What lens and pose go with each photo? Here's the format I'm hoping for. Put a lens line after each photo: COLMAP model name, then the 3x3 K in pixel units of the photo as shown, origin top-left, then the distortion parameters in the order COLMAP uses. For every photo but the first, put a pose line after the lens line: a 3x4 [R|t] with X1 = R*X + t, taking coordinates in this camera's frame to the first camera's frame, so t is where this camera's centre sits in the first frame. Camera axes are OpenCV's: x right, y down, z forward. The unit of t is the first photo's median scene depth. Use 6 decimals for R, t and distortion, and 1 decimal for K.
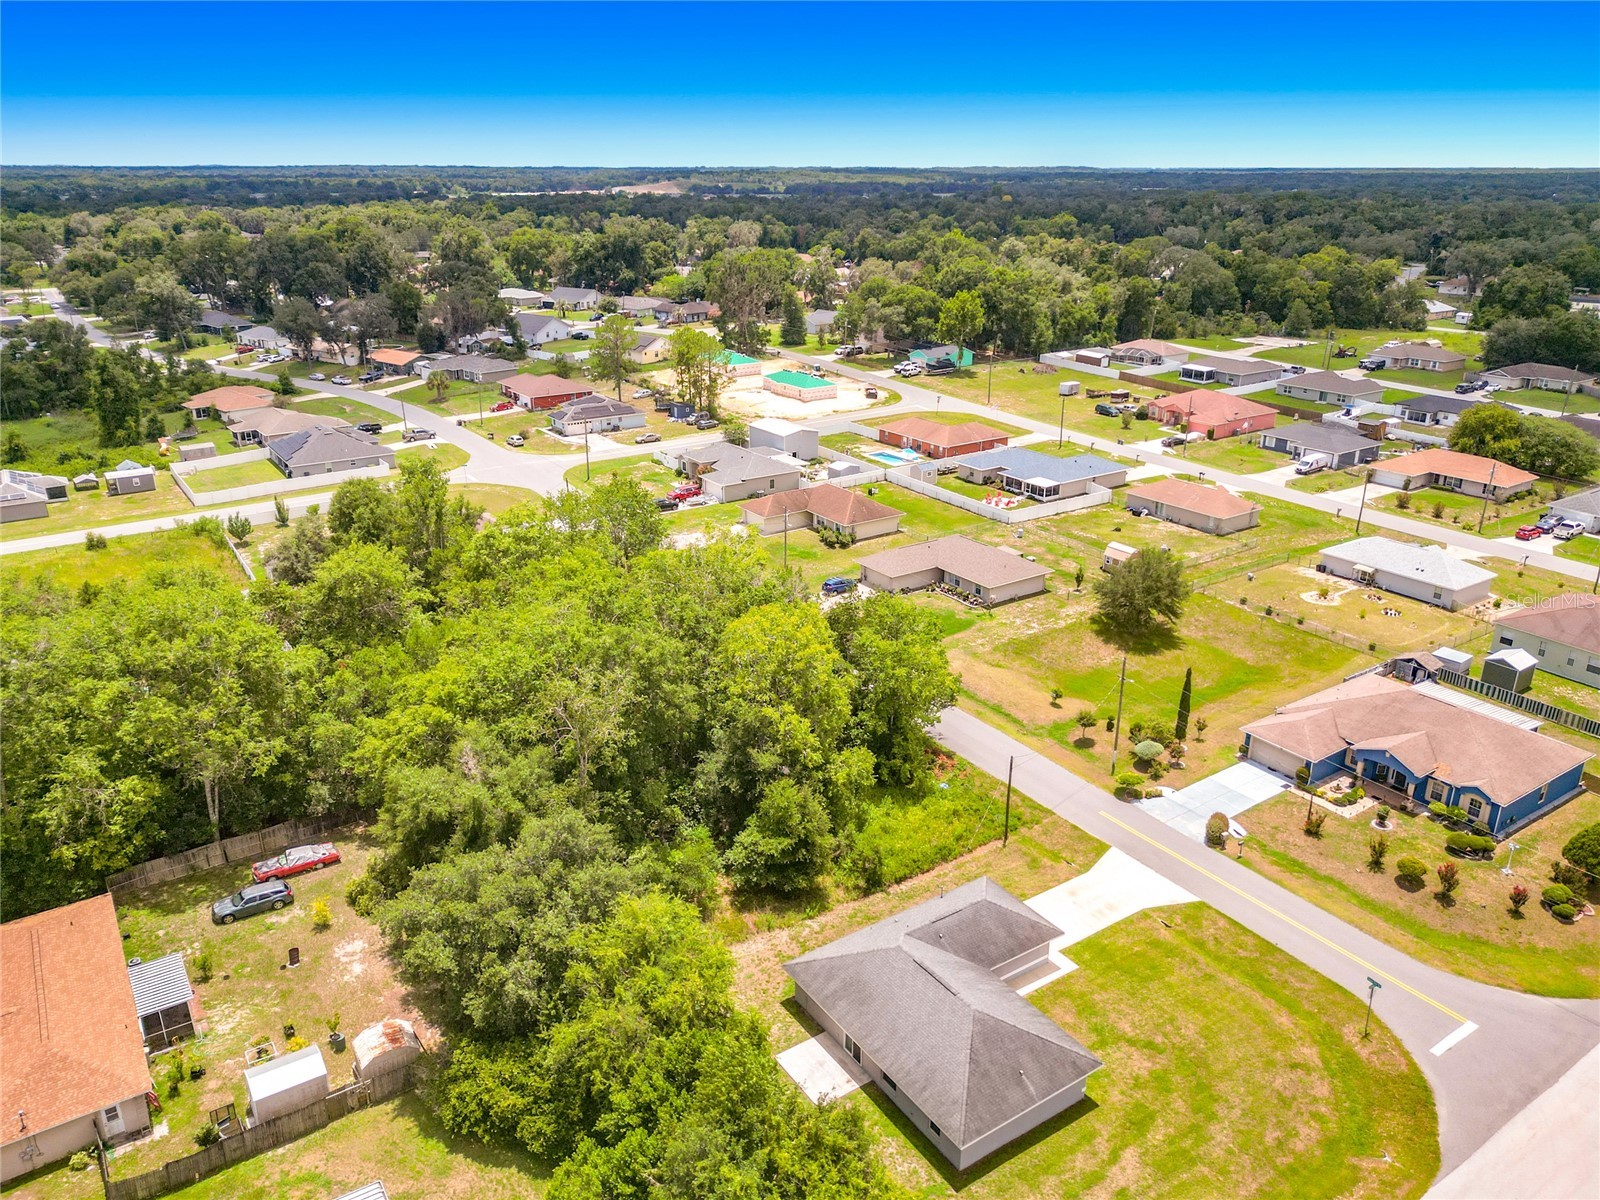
lens RADIAL K [[1129.4, 0, 778.0], [0, 1129.4, 625.9], [0, 0, 1]] dist [0.034673, -0.051006]
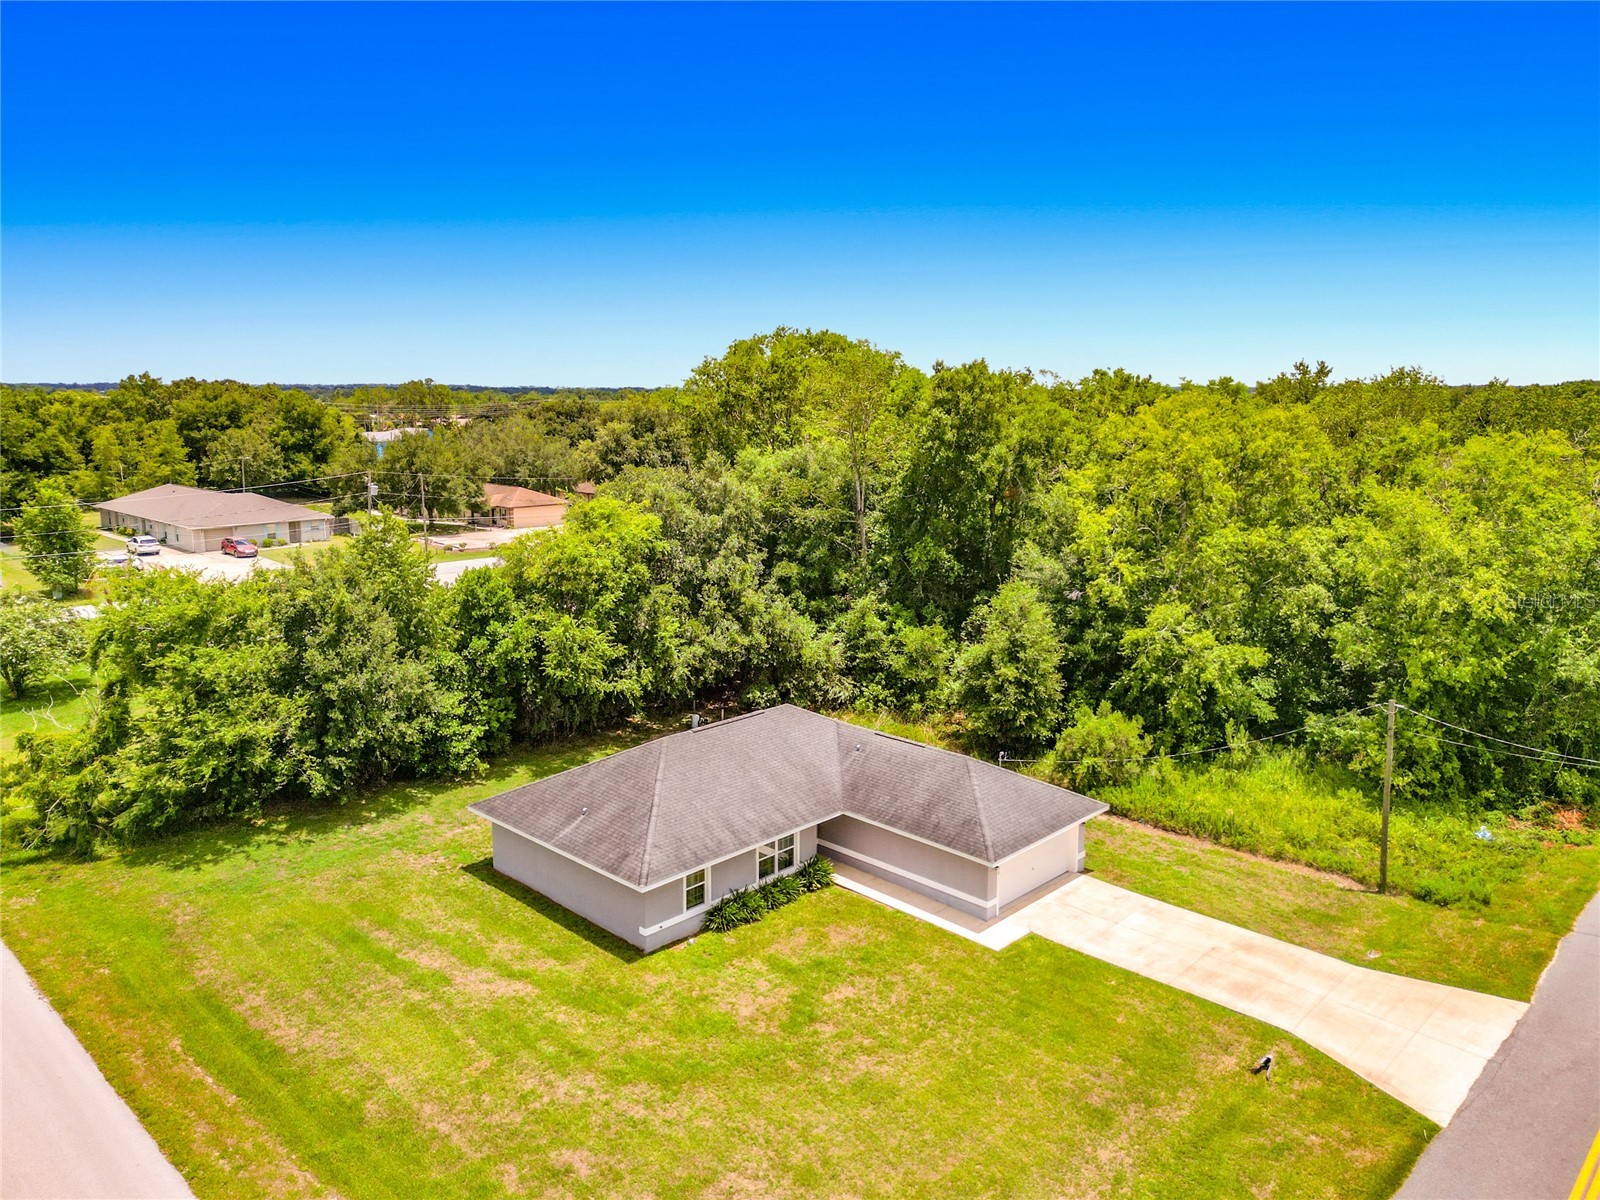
lens RADIAL K [[1139.4, 0, 797.6], [0, 1139.4, 576.8], [0, 0, 1]] dist [0.066584, -0.056424]
pose [[0.221746, 0.161368, -0.961659, 0.377384], [-0.367264, 0.927408, 0.070934, 0.077219], [0.903297, 0.337453, 0.264914, 0.391126]]
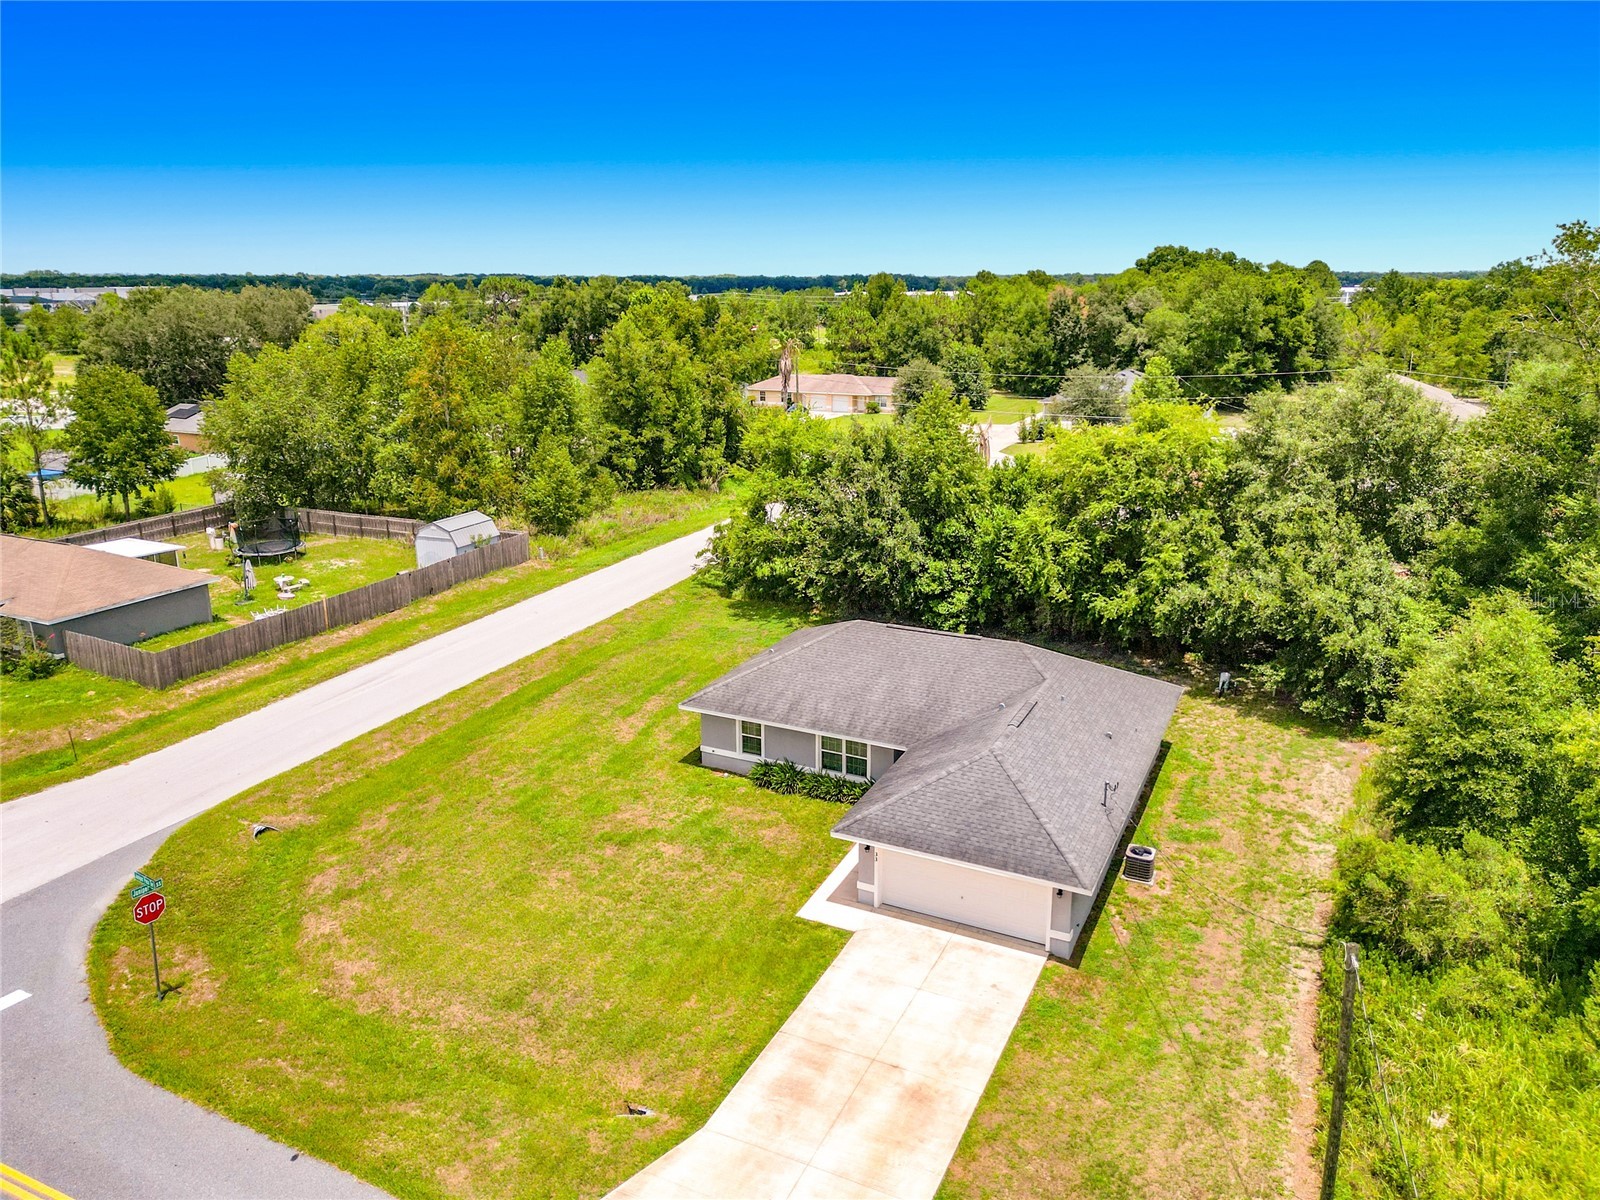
lens RADIAL K [[1139.4, 0, 797.6], [0, 1139.4, 576.8], [0, 0, 1]] dist [0.066584, -0.056424]
pose [[-0.856356, 0.134873, -0.498462, 0.252937], [-0.188972, 0.816479, 0.545575, -0.030201], [0.480566, 0.561402, -0.673709, 0.658265]]
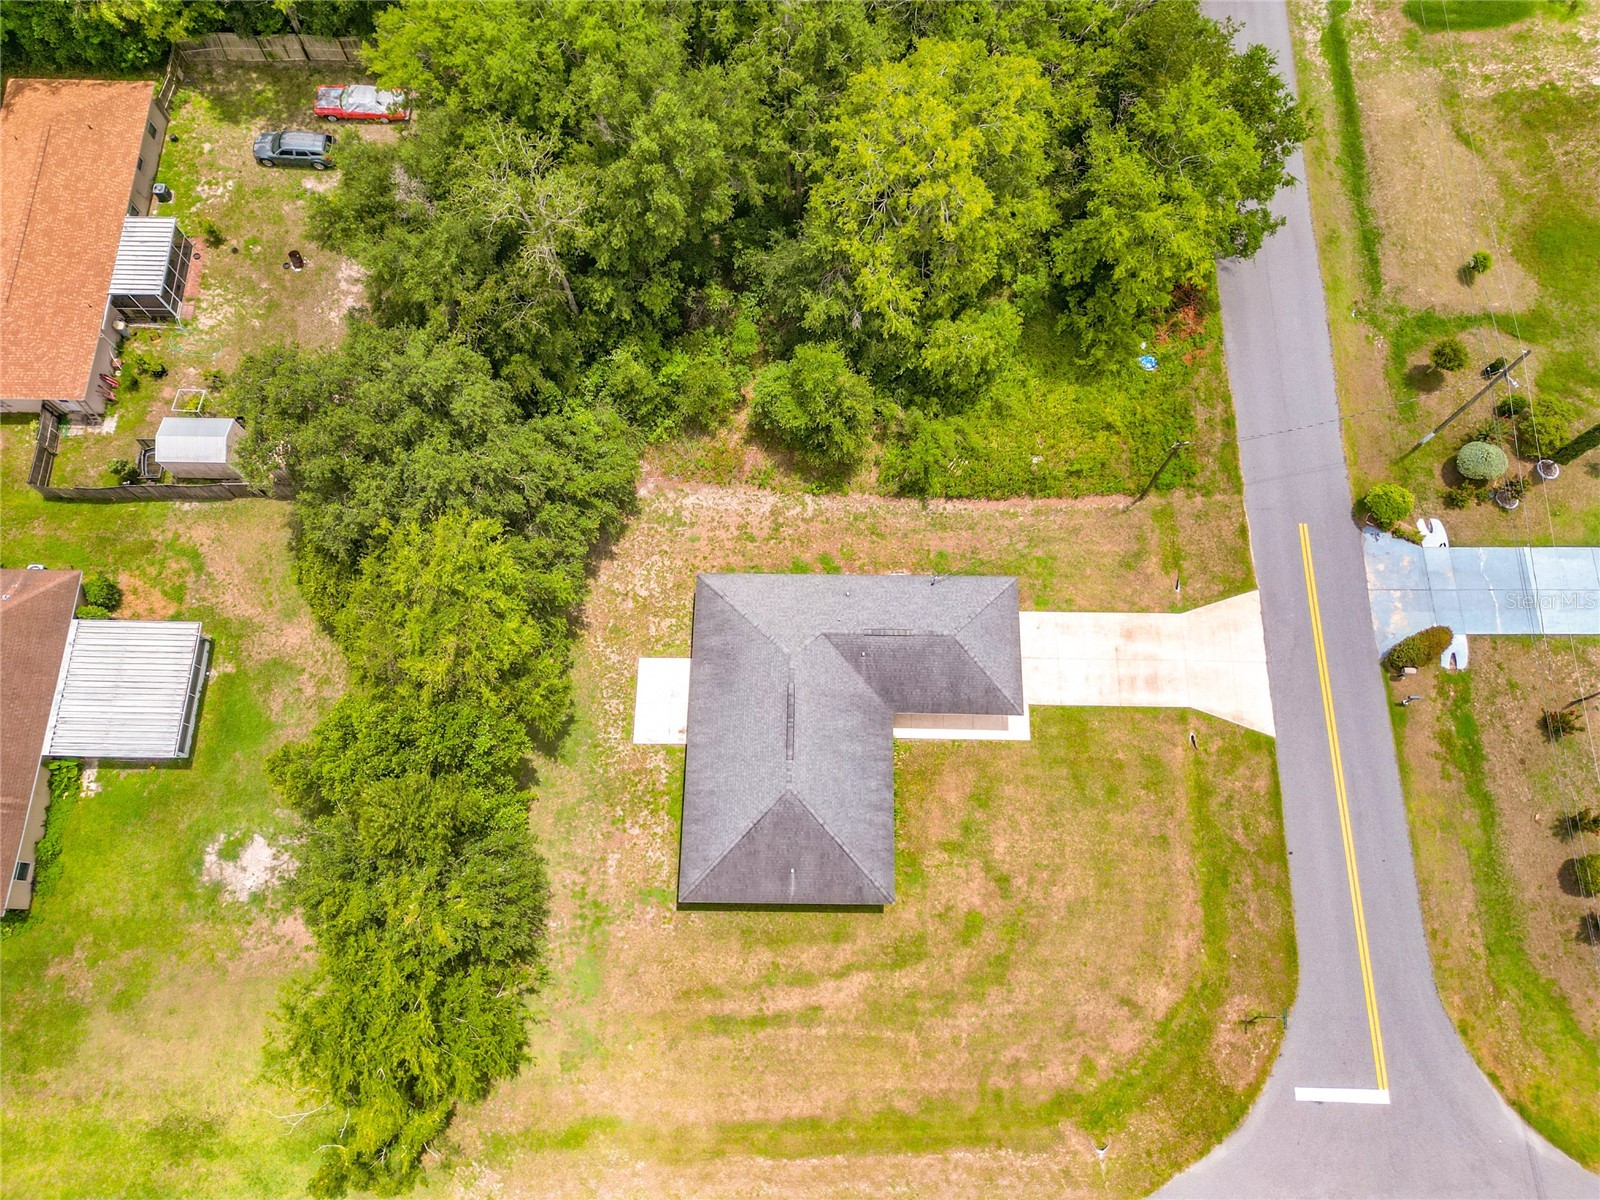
lens RADIAL K [[1120.9, 0, 792.5], [0, 1120.9, 597.2], [0, 0, 1]] dist [0.064676, -0.052701]
pose [[0.831431, 0.529794, -0.167453, 0.109428], [-0.210511, 0.579266, 0.787487, -0.191669], [0.514206, -0.619491, 0.593147, 0.266158]]
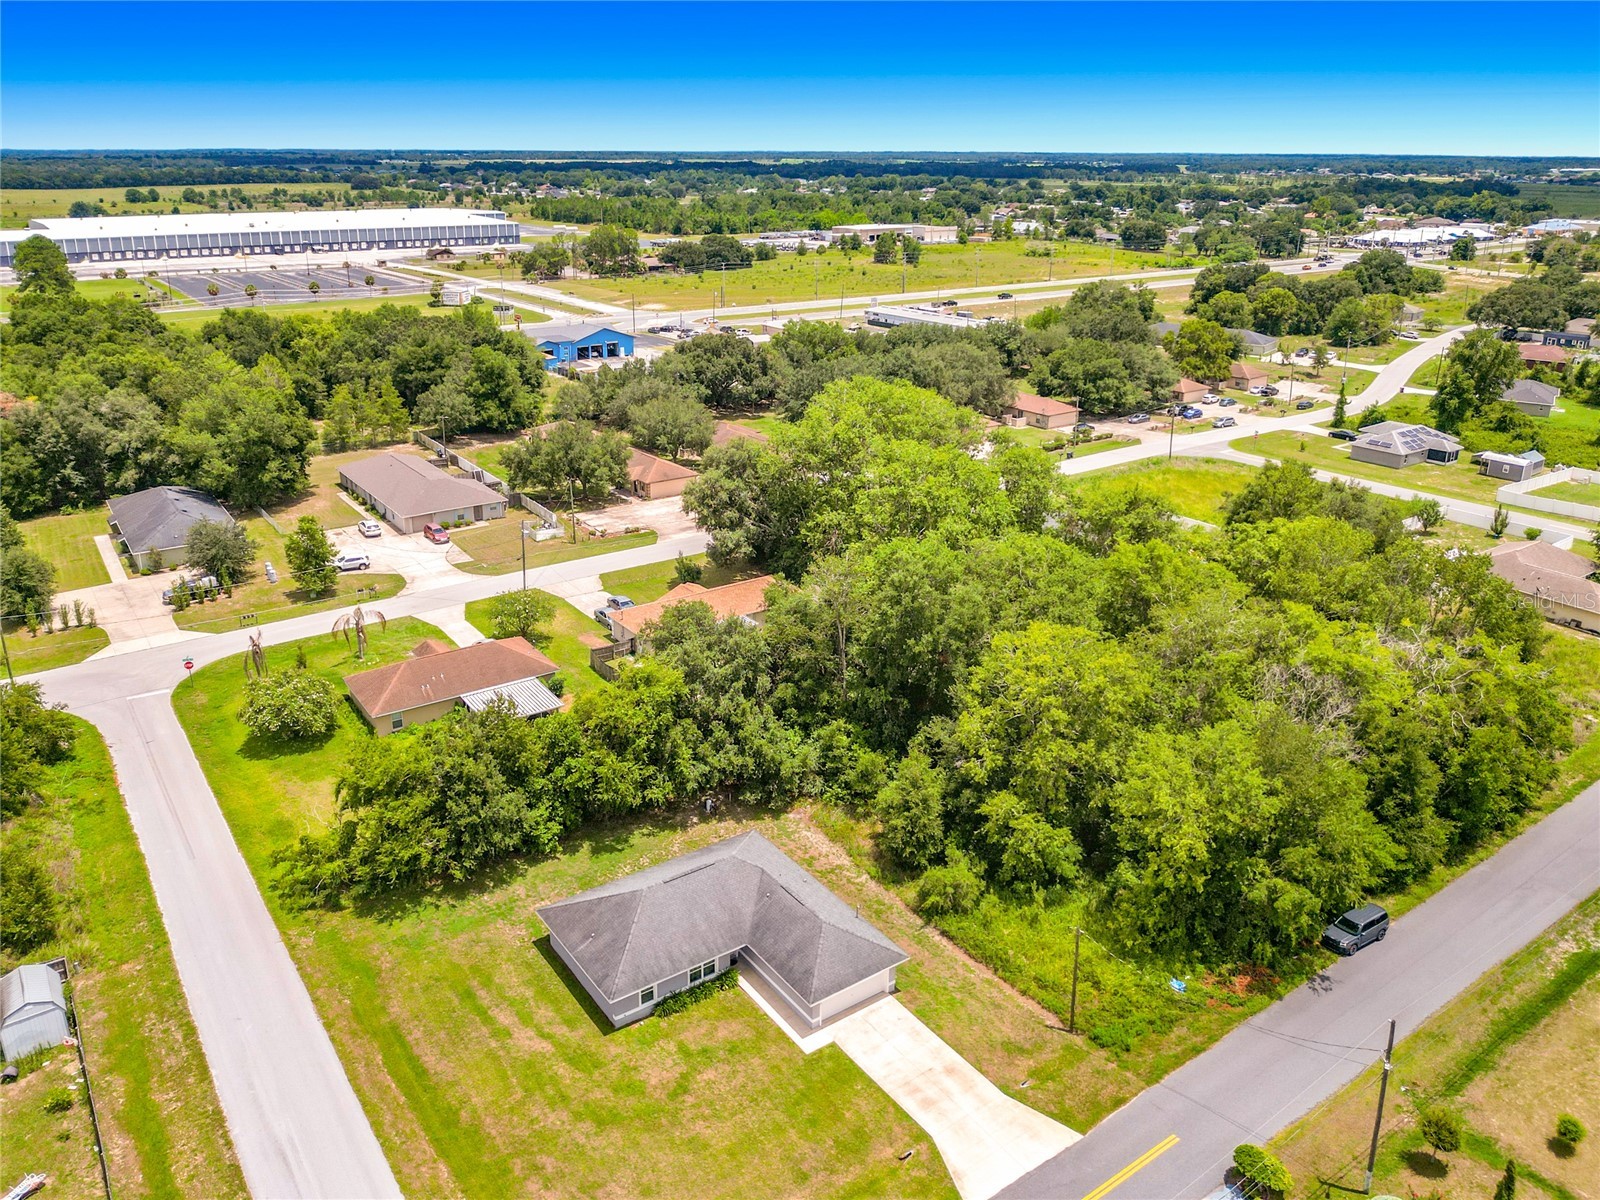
lens RADIAL K [[1170.0, 0, 775.7], [0, 1170.0, 542.1], [0, 0, 1]] dist [0.035923, -0.055171]
pose [[0.028231, 0.318656, -0.947450, 0.535770], [-0.375039, 0.881964, 0.285456, -0.160637], [0.926579, 0.347272, 0.144407, 0.378869]]
